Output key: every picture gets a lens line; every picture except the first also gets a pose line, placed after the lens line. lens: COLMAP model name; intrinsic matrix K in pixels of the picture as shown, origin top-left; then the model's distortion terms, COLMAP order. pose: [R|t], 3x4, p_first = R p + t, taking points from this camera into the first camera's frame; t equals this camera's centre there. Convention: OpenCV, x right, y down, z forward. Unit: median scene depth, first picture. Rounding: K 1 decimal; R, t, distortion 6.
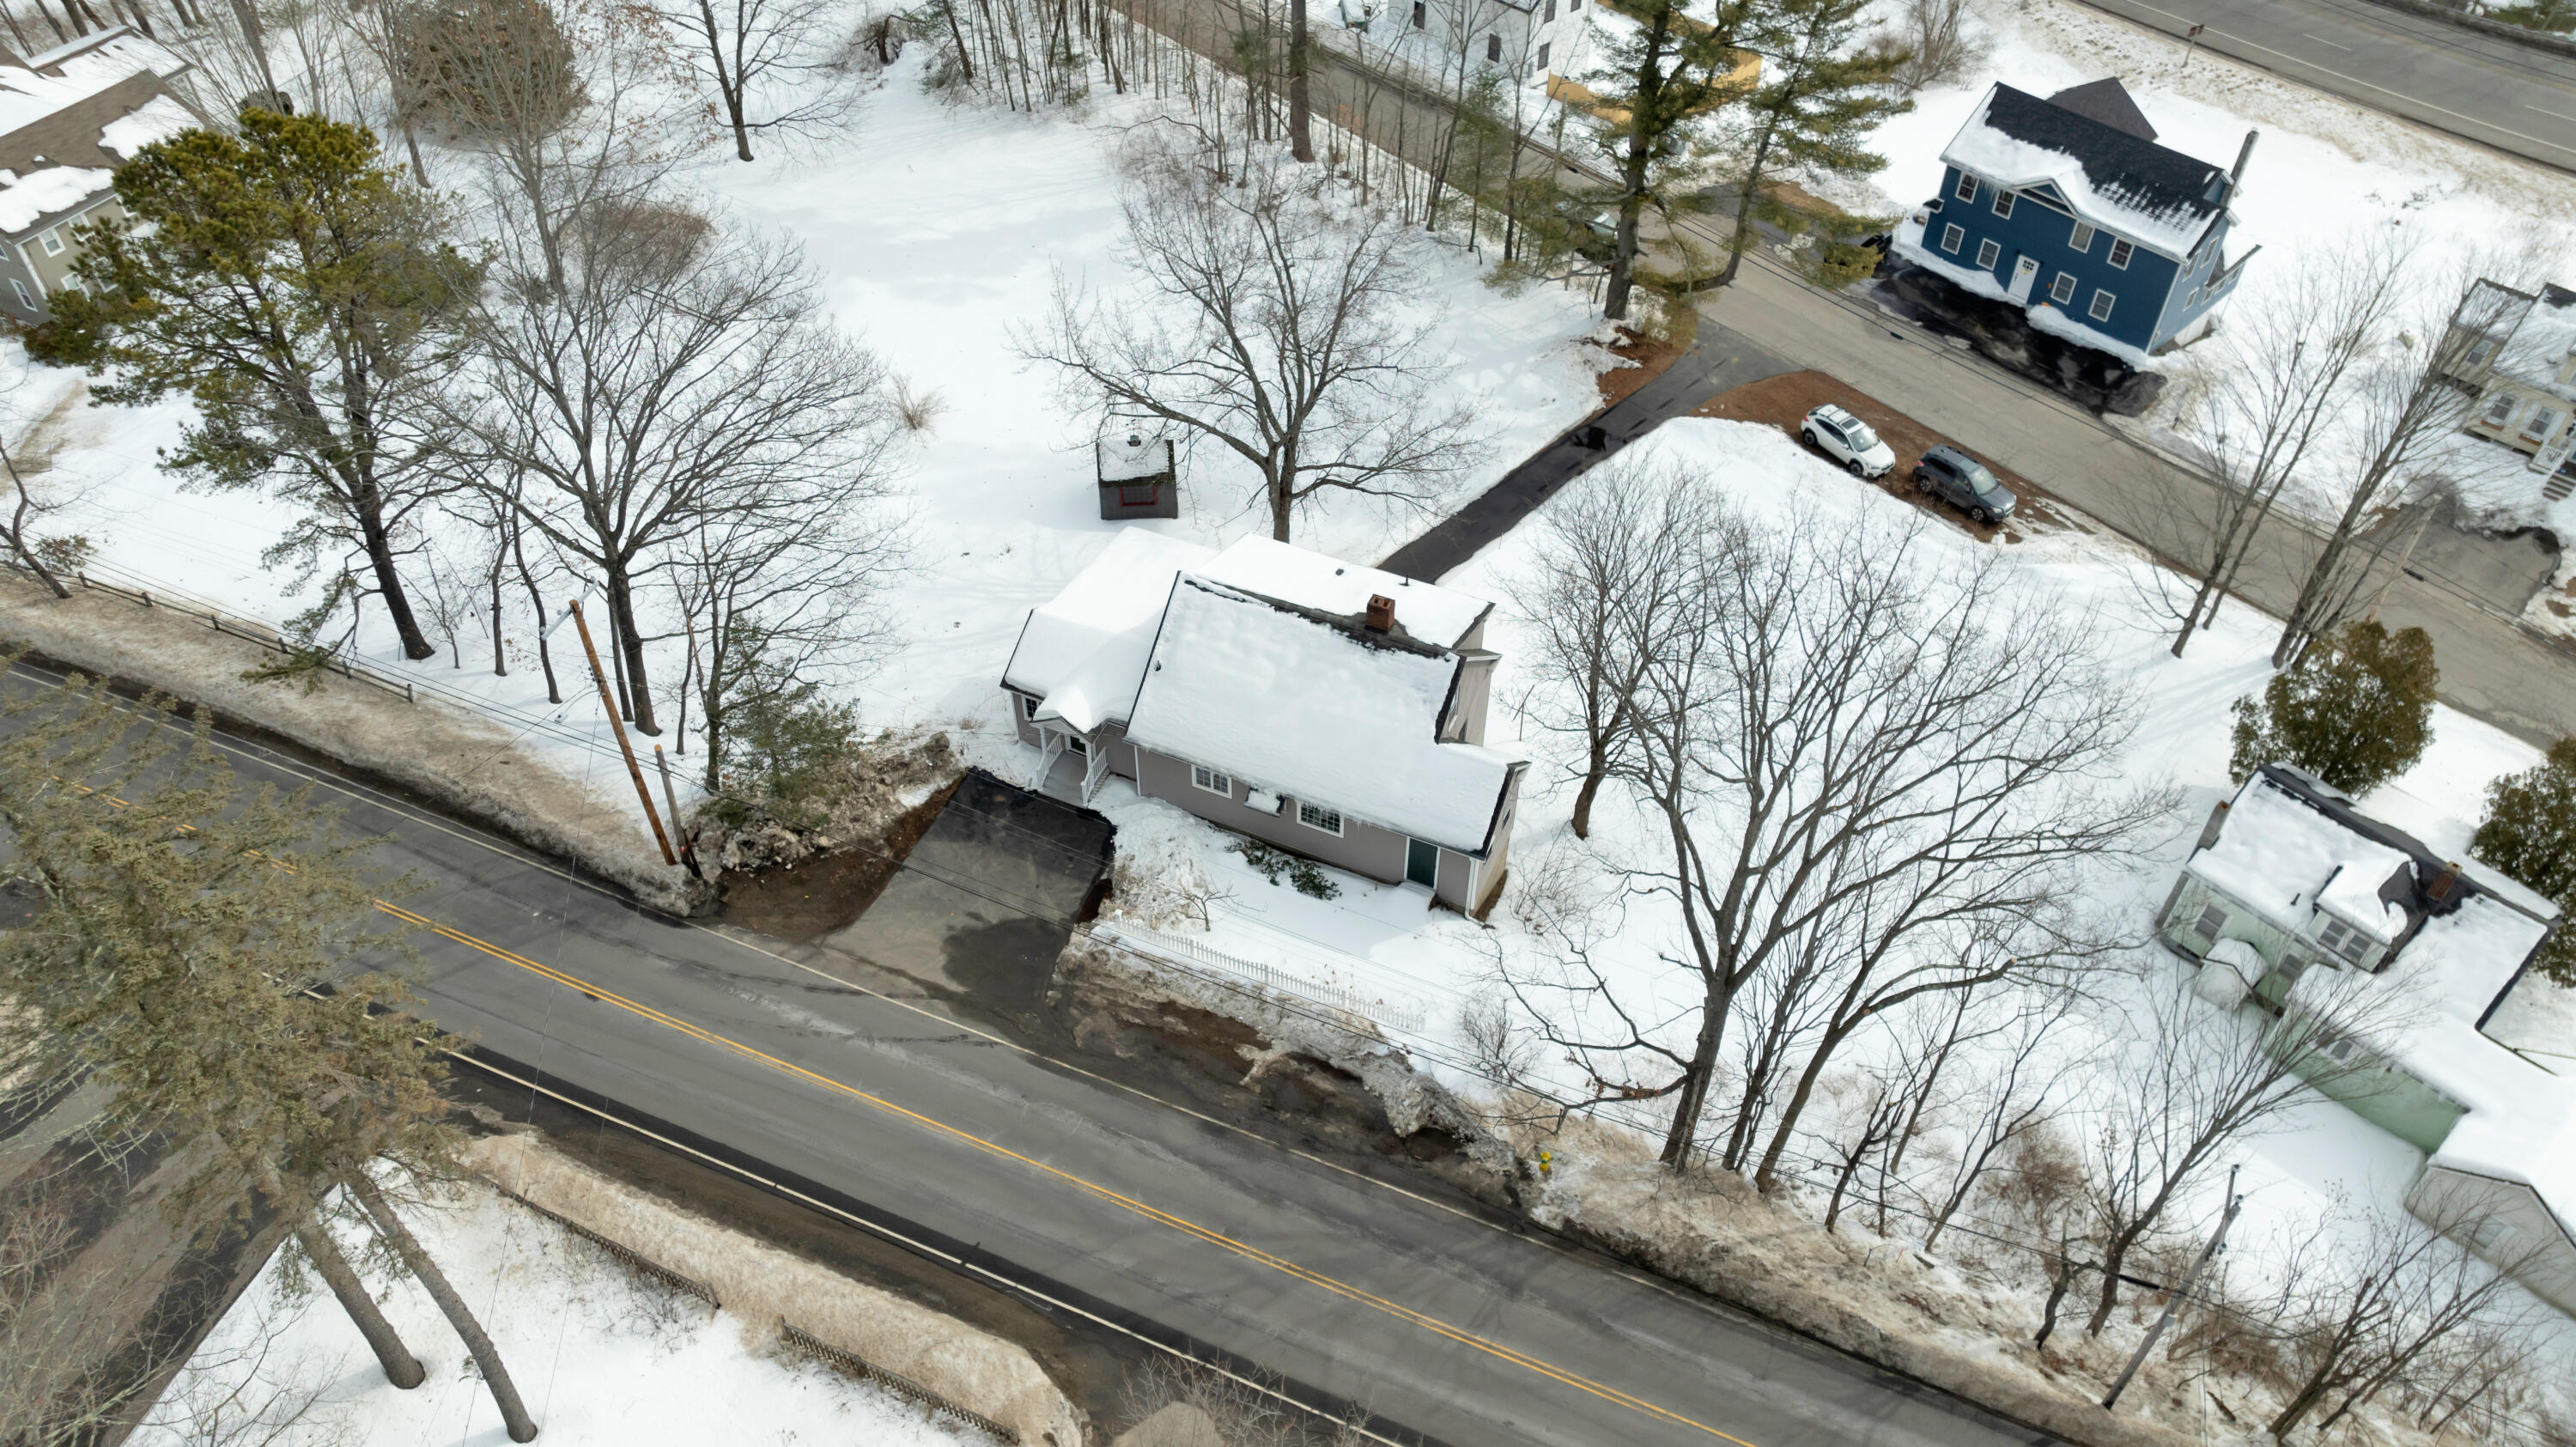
lens RADIAL K [[1805.0, 0, 1288.0], [0, 1805.0, 723.5], [0, 0, 1]] dist [-0.053178, 0.052441]
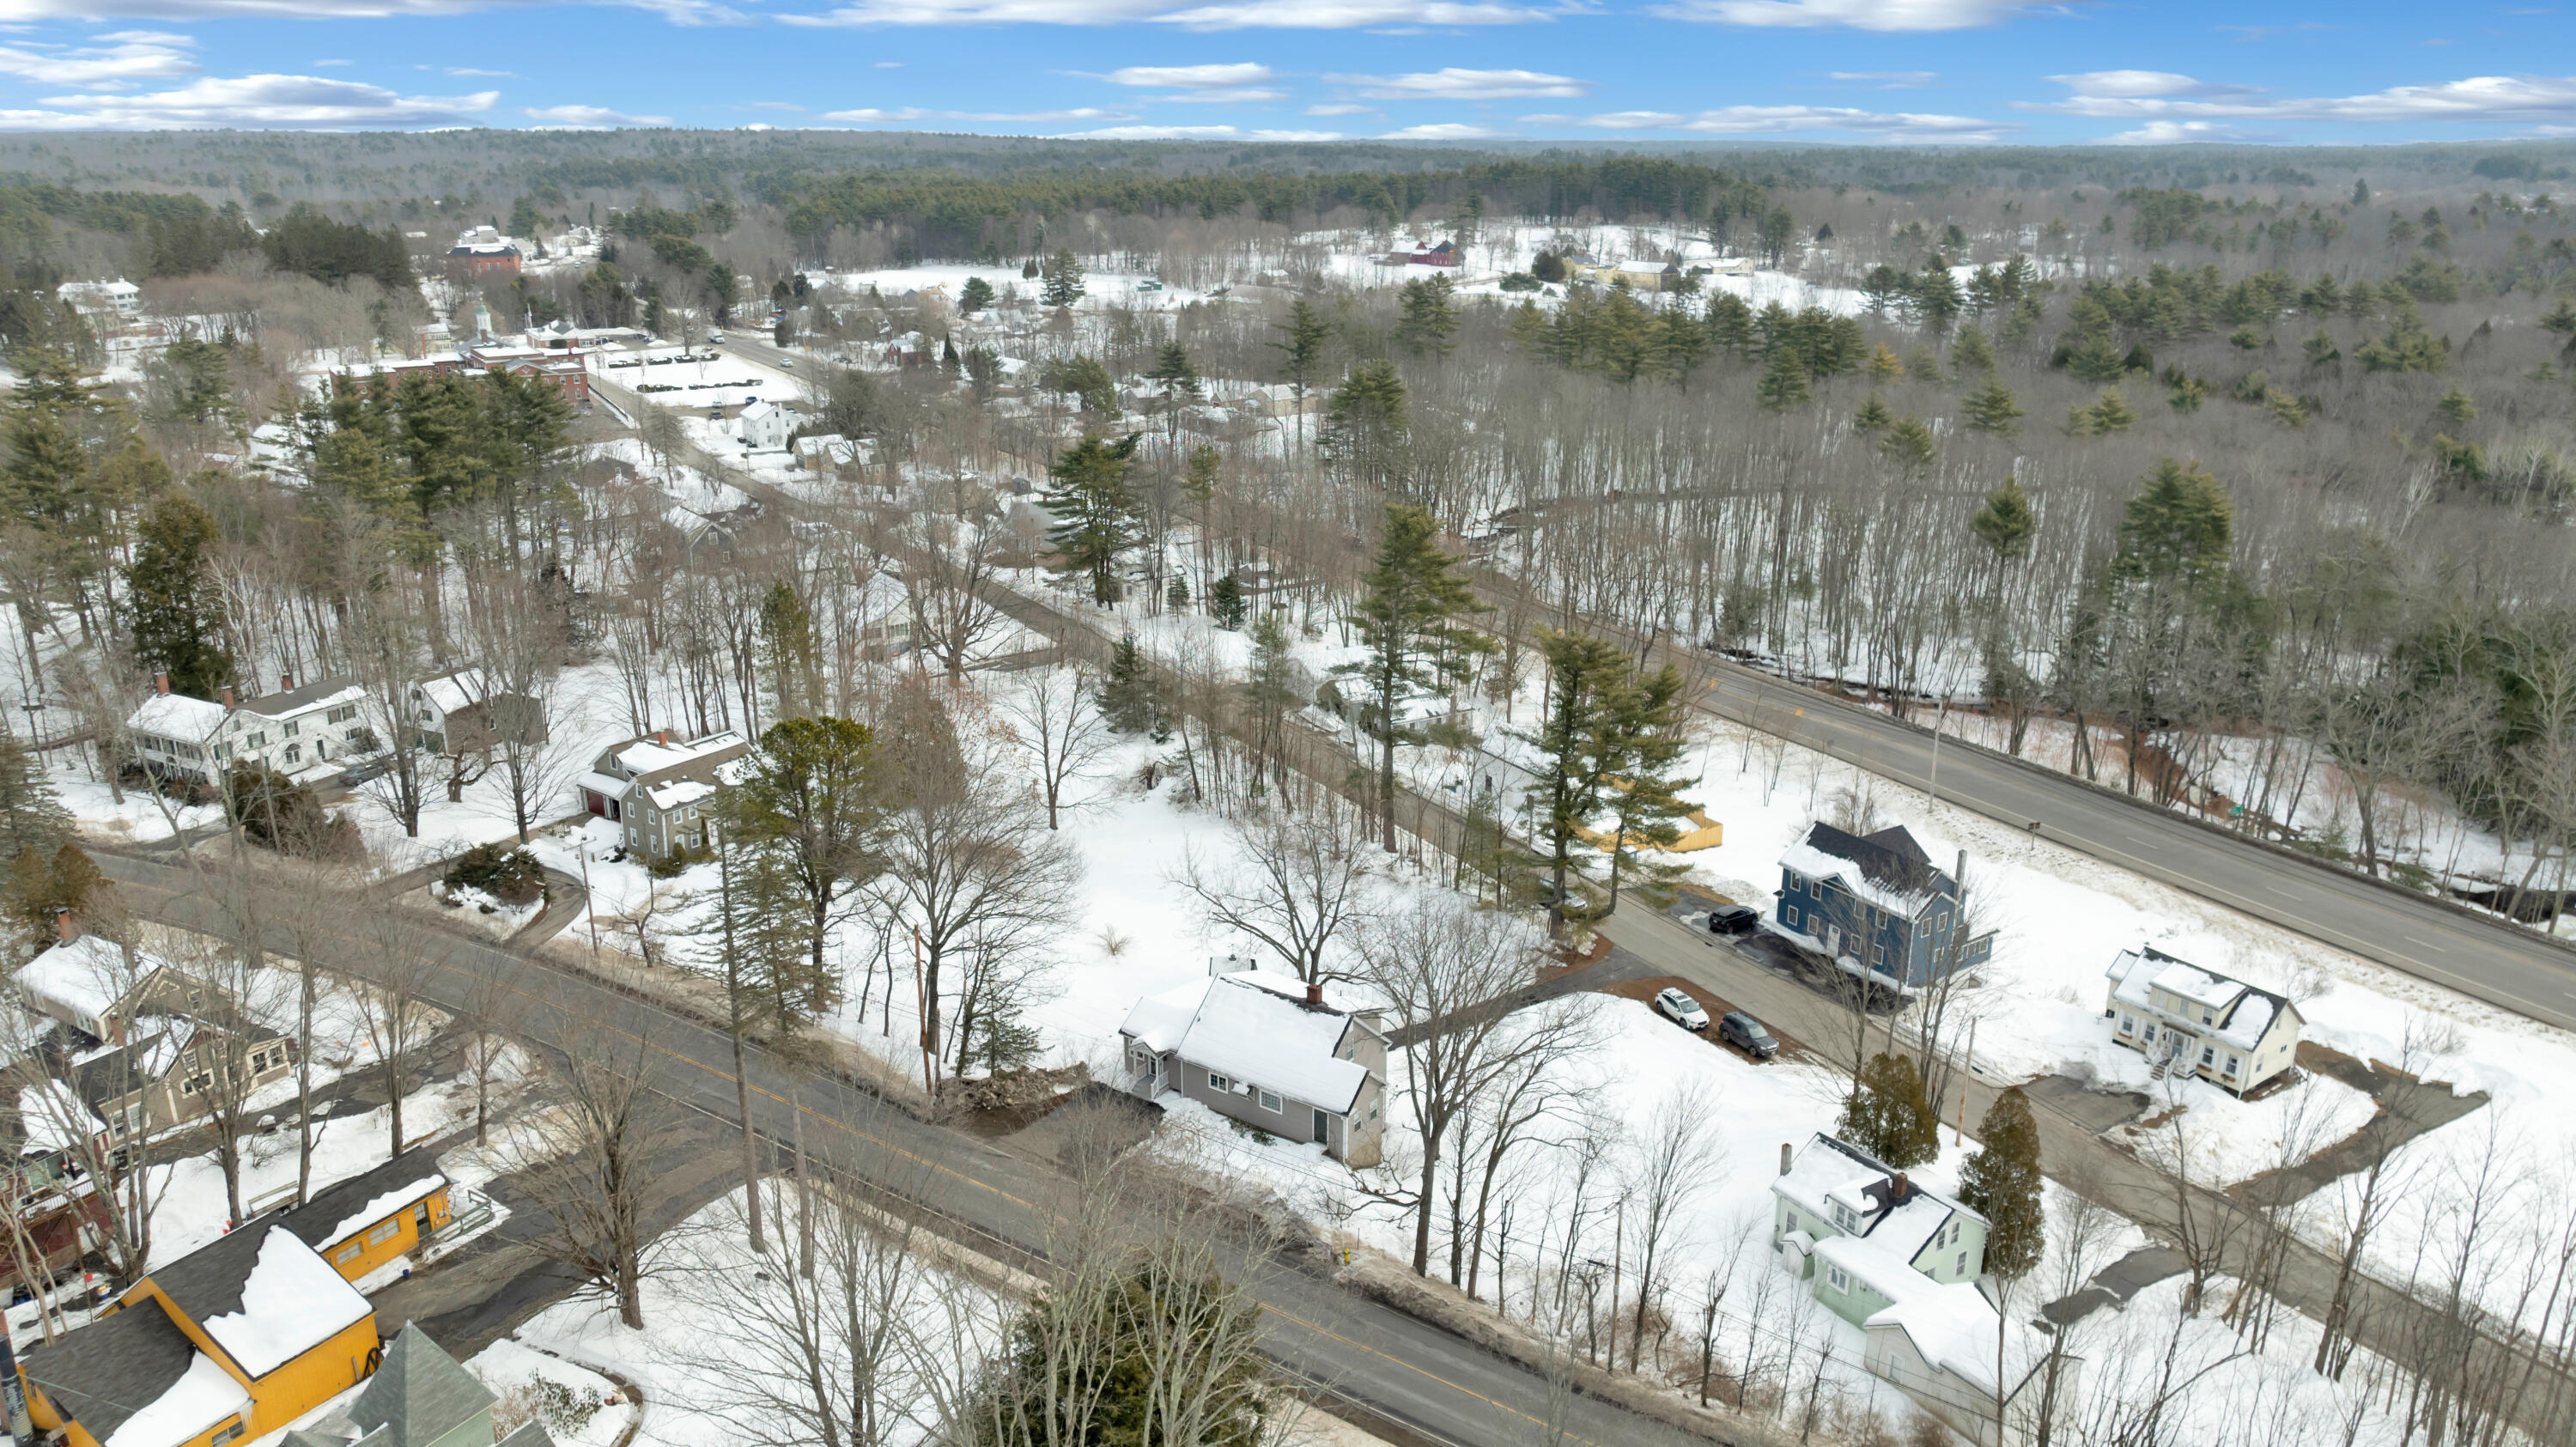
lens RADIAL K [[1805.0, 0, 1288.0], [0, 1805.0, 723.5], [0, 0, 1]] dist [-0.053178, 0.052441]
pose [[0.981477, 0.053173, -0.184055, 0.250006], [-0.132131, 0.883537, -0.449338, 0.379082], [0.138727, 0.465334, 0.874196, -0.552267]]
